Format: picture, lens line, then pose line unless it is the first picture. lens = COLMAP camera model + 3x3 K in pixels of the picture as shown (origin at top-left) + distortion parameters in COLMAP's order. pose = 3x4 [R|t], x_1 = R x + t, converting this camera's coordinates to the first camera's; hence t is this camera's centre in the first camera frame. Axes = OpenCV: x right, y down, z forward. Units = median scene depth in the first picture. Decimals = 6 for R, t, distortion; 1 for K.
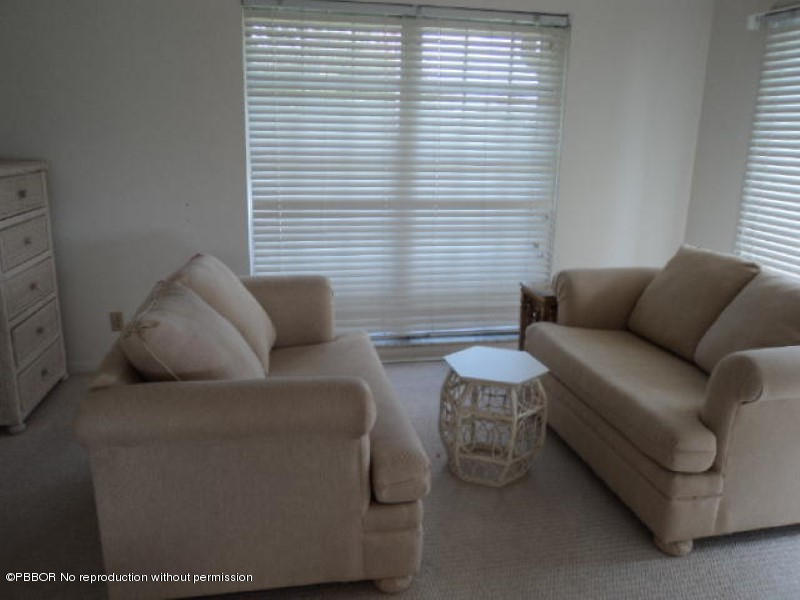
lens RADIAL K [[630.1, 0, 400.0], [0, 630.1, 300.0], [0, 0, 1]] dist [-0.026328, 0.010528]
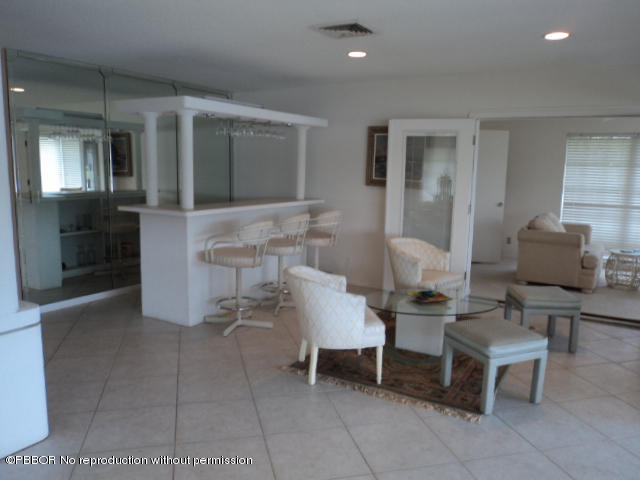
lens RADIAL K [[504.0, 0, 320.0], [0, 504.0, 240.0], [0, 0, 1]] dist [-0.026328, 0.010528]
pose [[0.766479, 0.091294, -0.635748, 0.376828], [-0.171812, 0.982917, -0.065993, 0.347912], [0.618863, 0.159811, 0.769071, -1.392977]]
